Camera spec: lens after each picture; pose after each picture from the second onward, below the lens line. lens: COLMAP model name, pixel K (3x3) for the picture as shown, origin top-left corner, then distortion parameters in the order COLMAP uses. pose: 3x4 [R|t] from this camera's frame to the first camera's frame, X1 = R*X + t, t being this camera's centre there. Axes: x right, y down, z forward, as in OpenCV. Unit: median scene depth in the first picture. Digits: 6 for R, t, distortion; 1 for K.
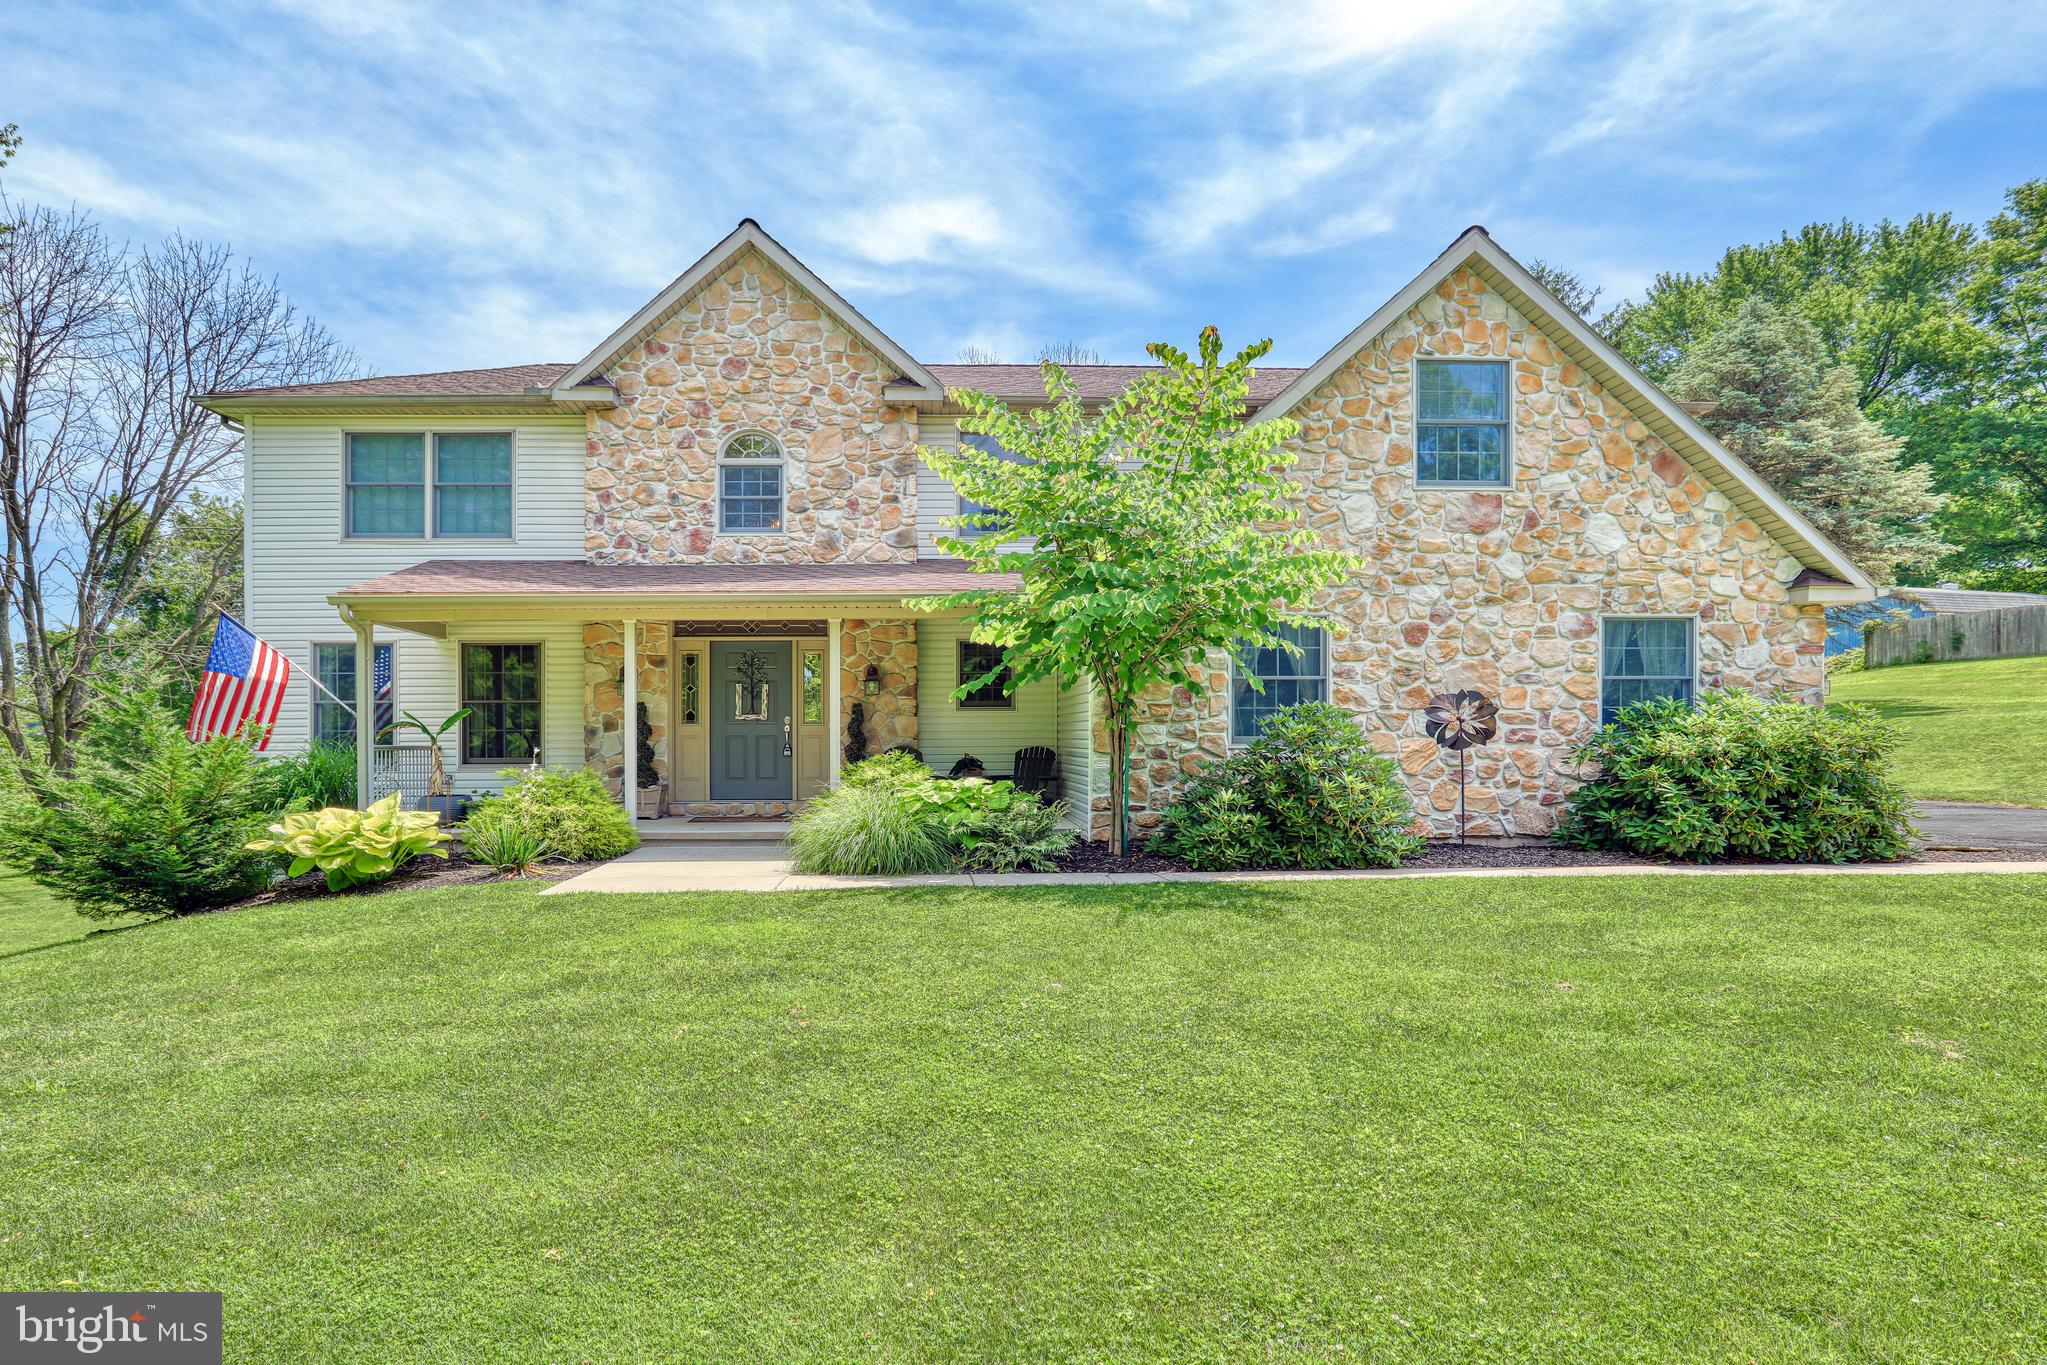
lens RADIAL K [[1093.9, 0, 1022.0], [0, 1093.9, 758.1], [0, 0, 1]] dist [-0.022119, 0.017962]
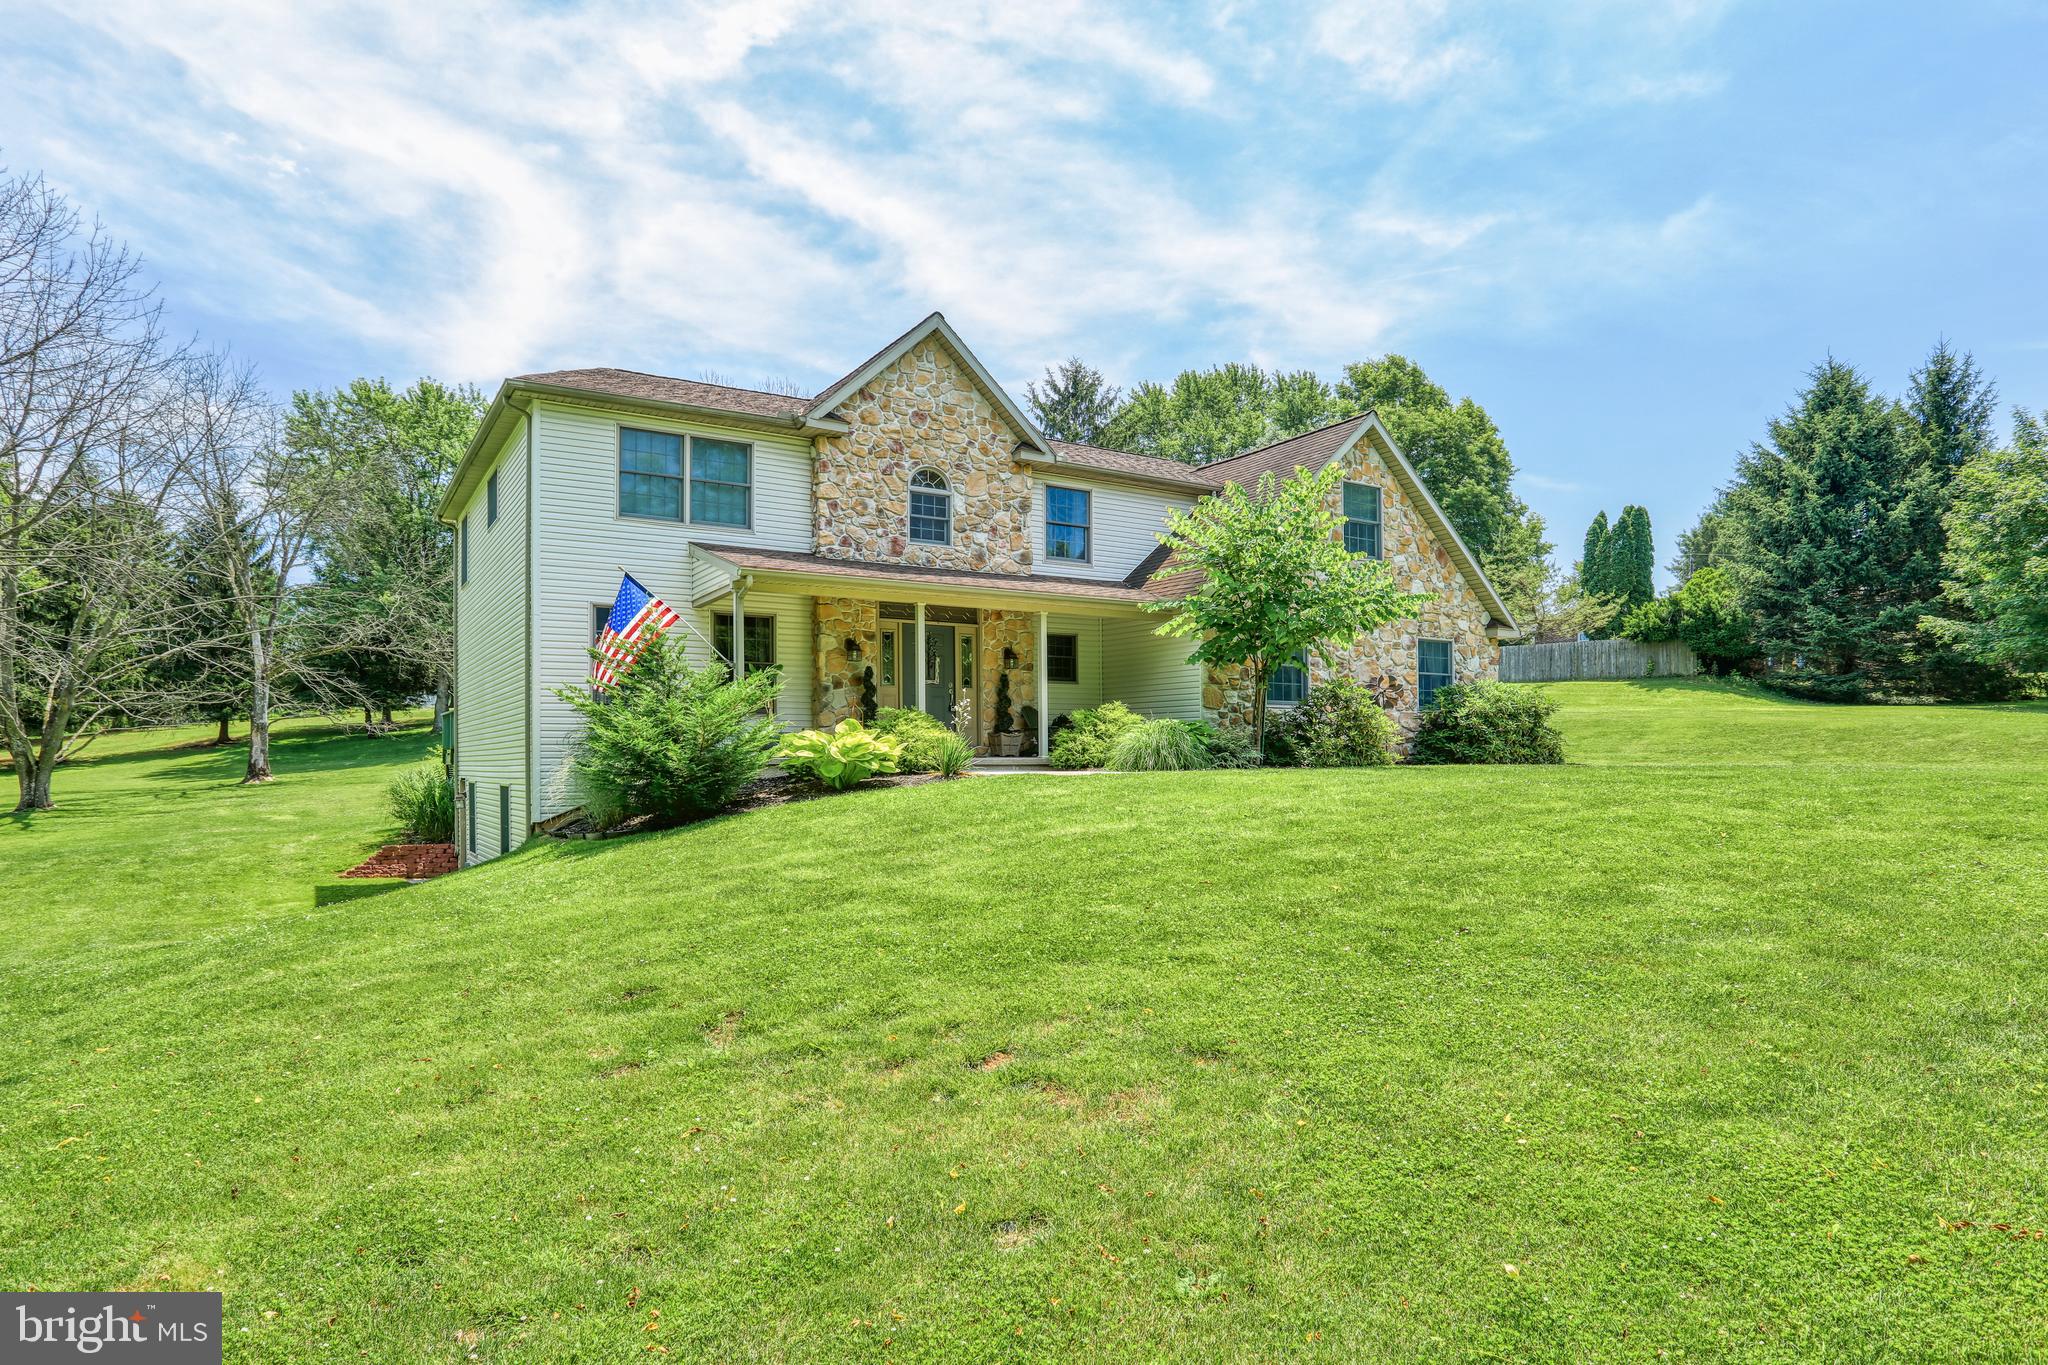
lens RADIAL K [[1094.4, 0, 1022.5], [0, 1094.4, 758.2], [0, 0, 1]] dist [-0.022119, 0.017962]
pose [[0.880324, -0.000085, 0.474372, -0.791583], [0.010823, 0.999743, -0.019905, 0.083896], [-0.474249, 0.022657, 0.880099, -0.224180]]
